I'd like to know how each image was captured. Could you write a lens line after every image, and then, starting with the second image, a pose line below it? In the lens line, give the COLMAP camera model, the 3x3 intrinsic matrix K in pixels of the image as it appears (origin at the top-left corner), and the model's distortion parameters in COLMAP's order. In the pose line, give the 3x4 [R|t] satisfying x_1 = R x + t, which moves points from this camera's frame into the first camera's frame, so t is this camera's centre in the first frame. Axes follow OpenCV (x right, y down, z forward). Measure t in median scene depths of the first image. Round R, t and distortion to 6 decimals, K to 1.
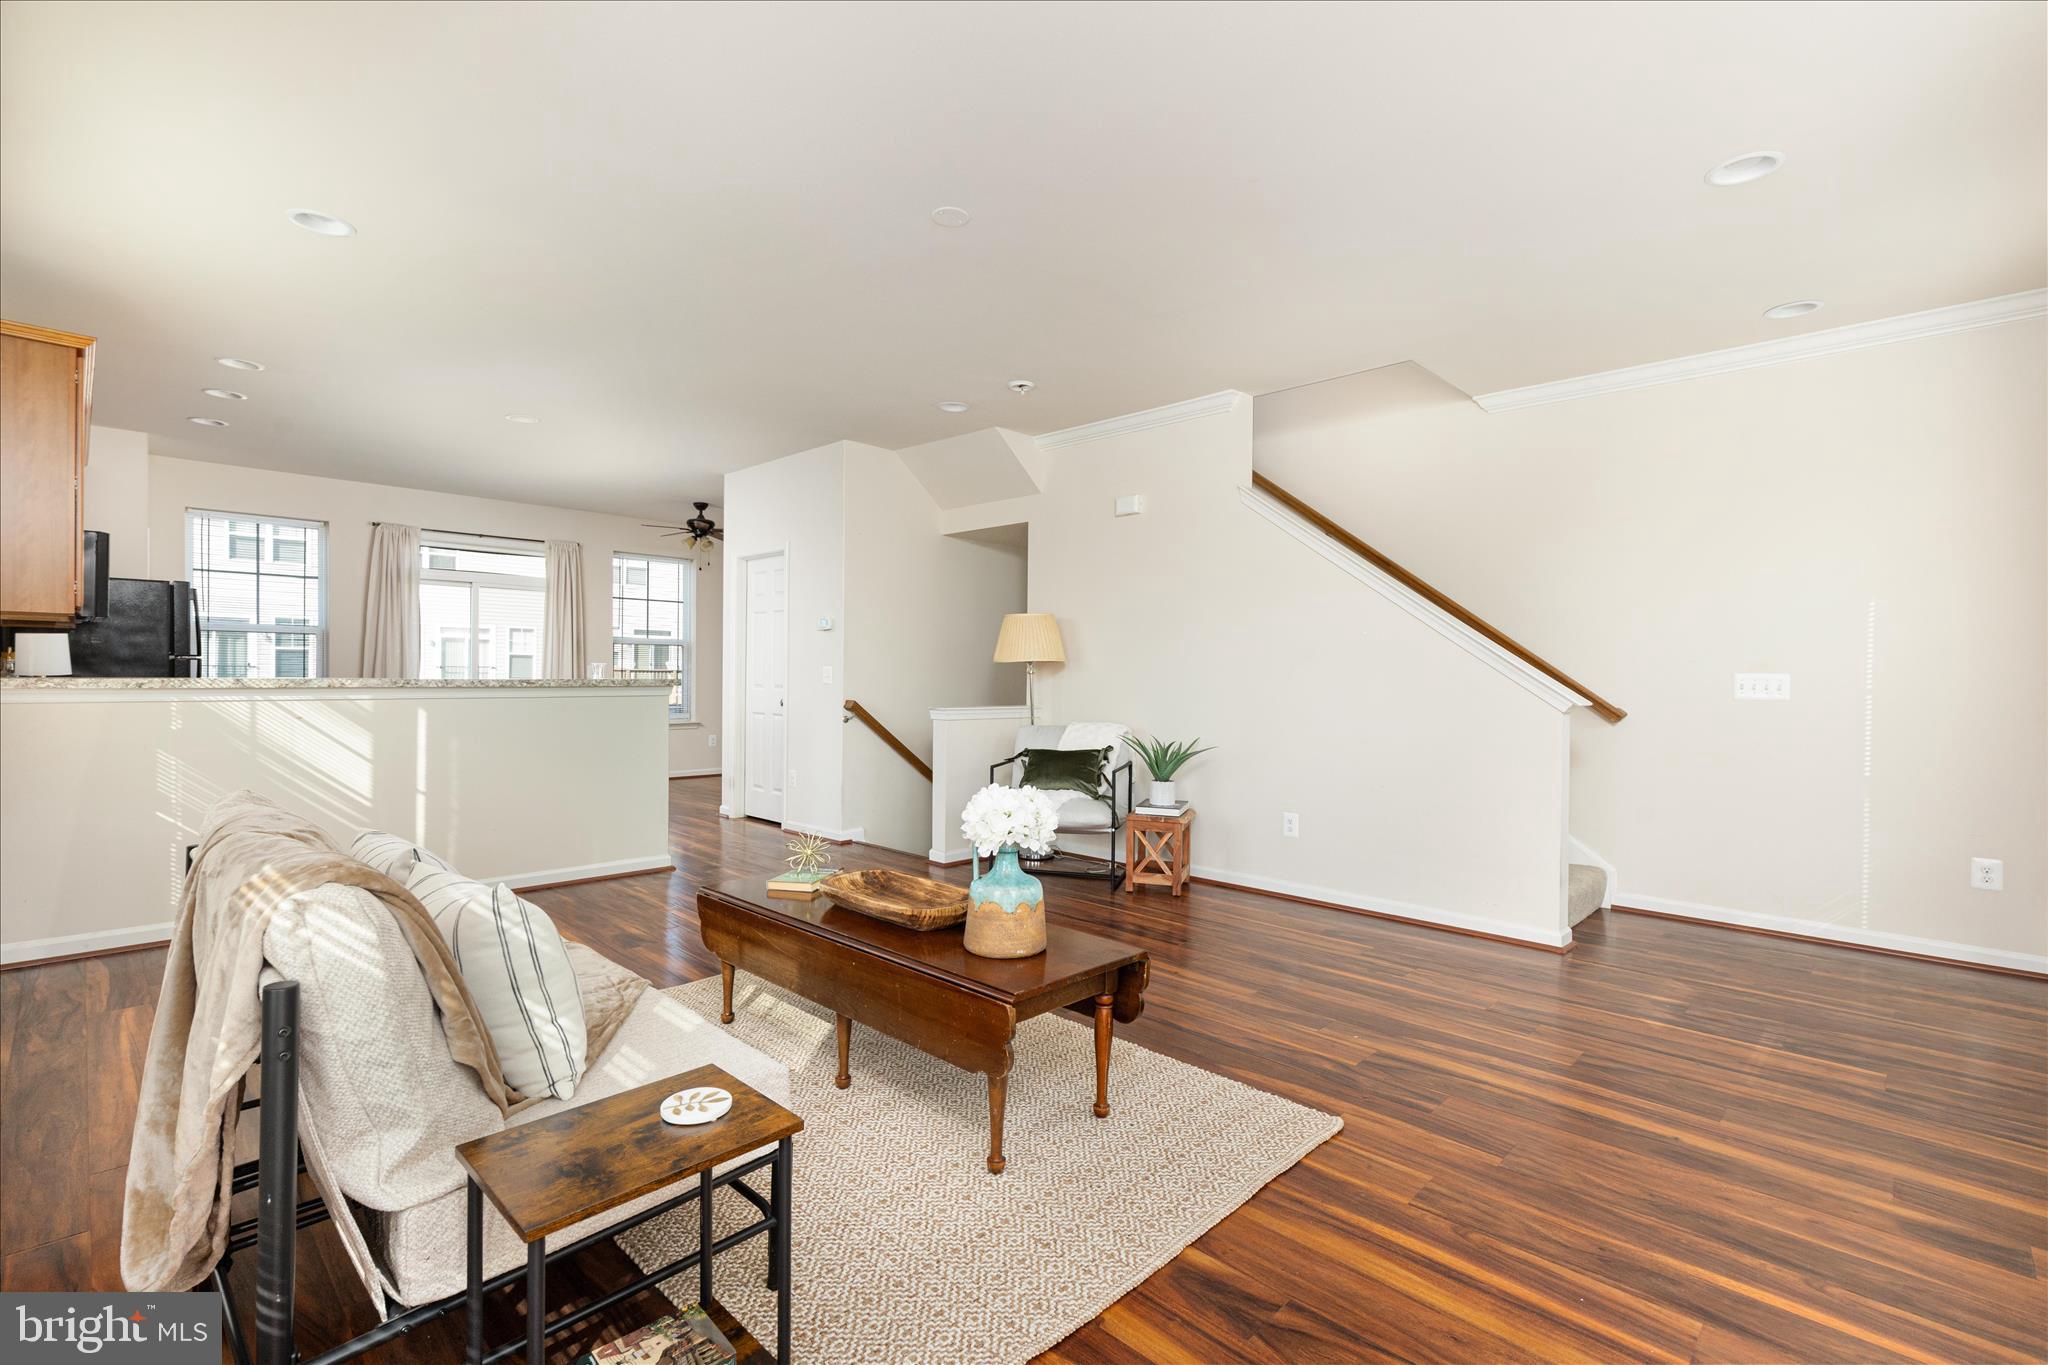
lens RADIAL K [[911.7, 0, 1033.4], [0, 911.7, 684.0], [0, 0, 1]] dist [0.014380, -0.002621]
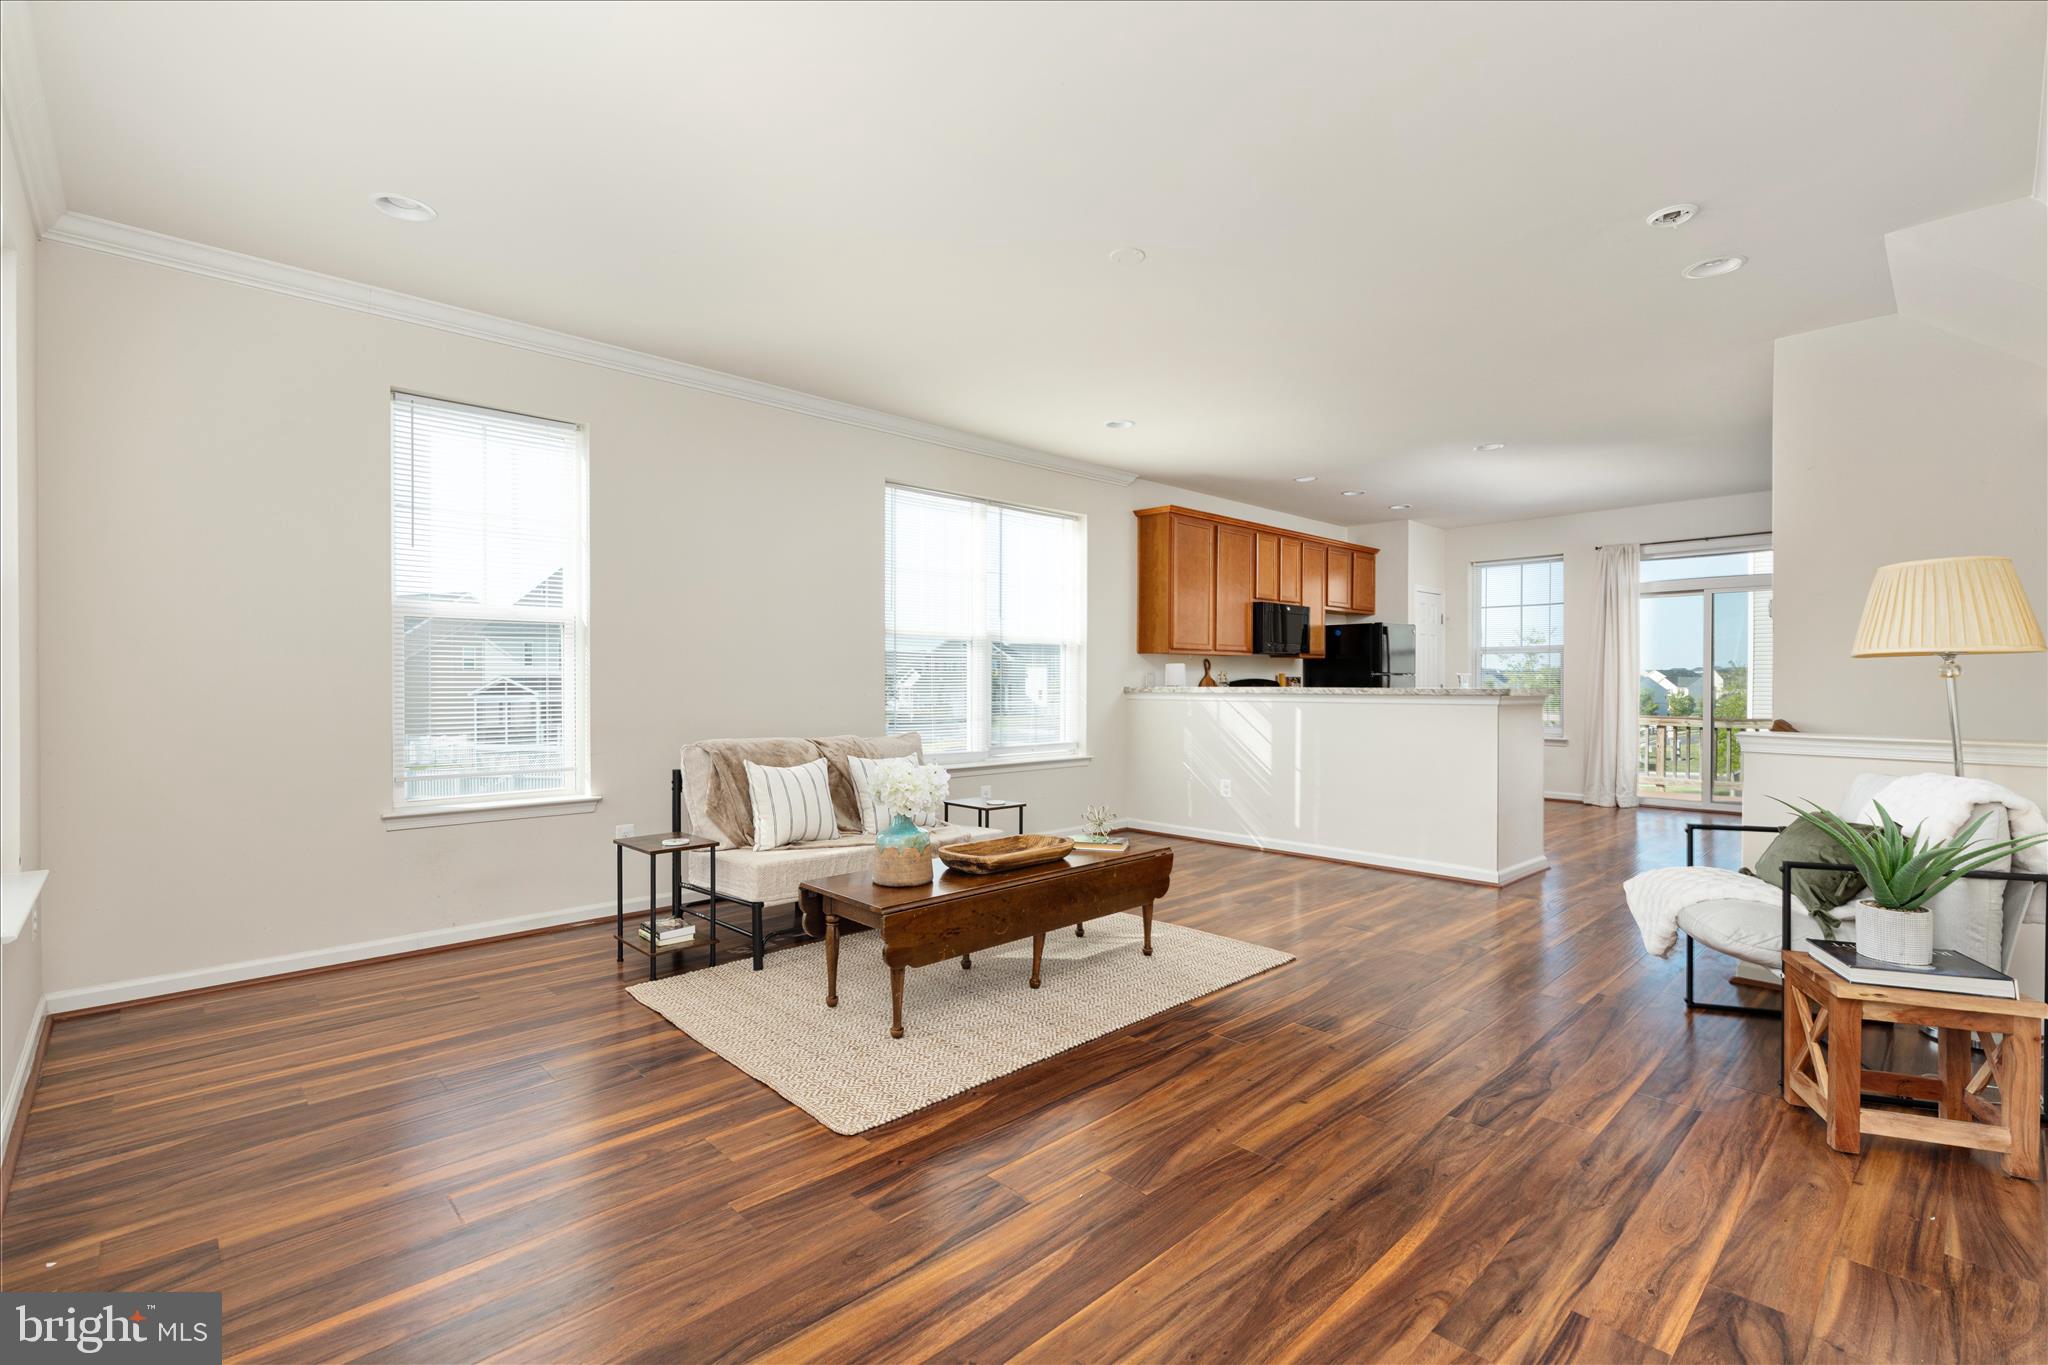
lens RADIAL K [[911.7, 0, 1039.1], [0, 911.7, 687.2], [0, 0, 1]] dist [0.014380, -0.002621]
pose [[-0.028281, -0.004096, -0.999592, 0.531744], [-0.009725, 0.999945, -0.003823, 0.001898], [0.999553, 0.009613, -0.028319, 0.499356]]
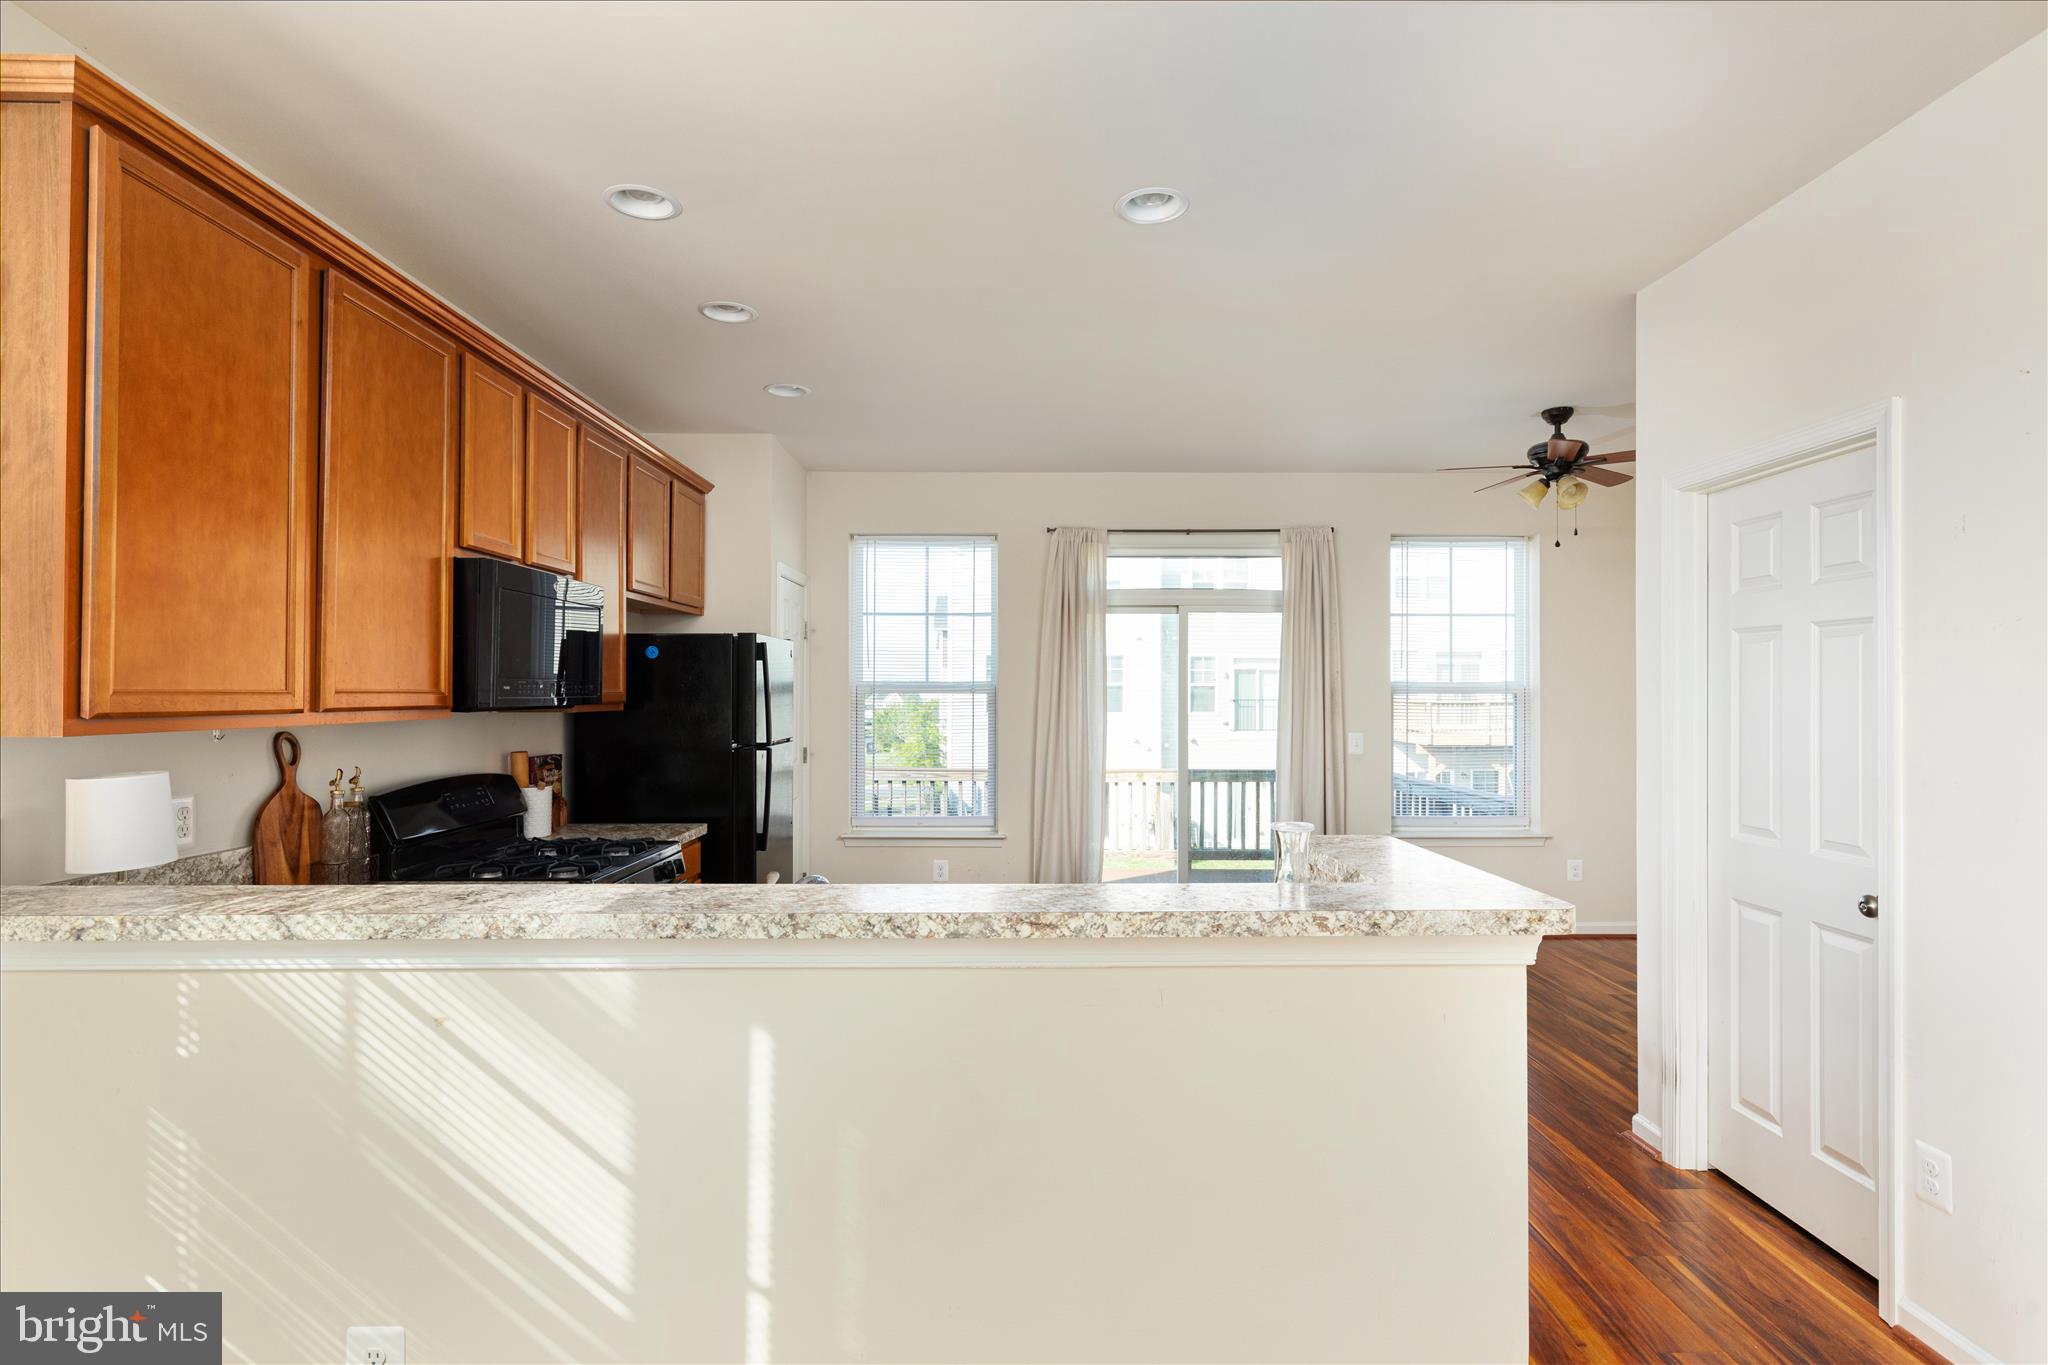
lens RADIAL K [[1004.3, 0, 1016.9], [0, 1004.3, 681.9], [0, 0, 1]] dist [0.005381, 0.000797]
pose [[0.698165, -0.019049, -0.715683, -0.276687], [0.003014, 0.999715, -0.023668, -0.058808], [0.715930, 0.014367, 0.698024, 0.629196]]
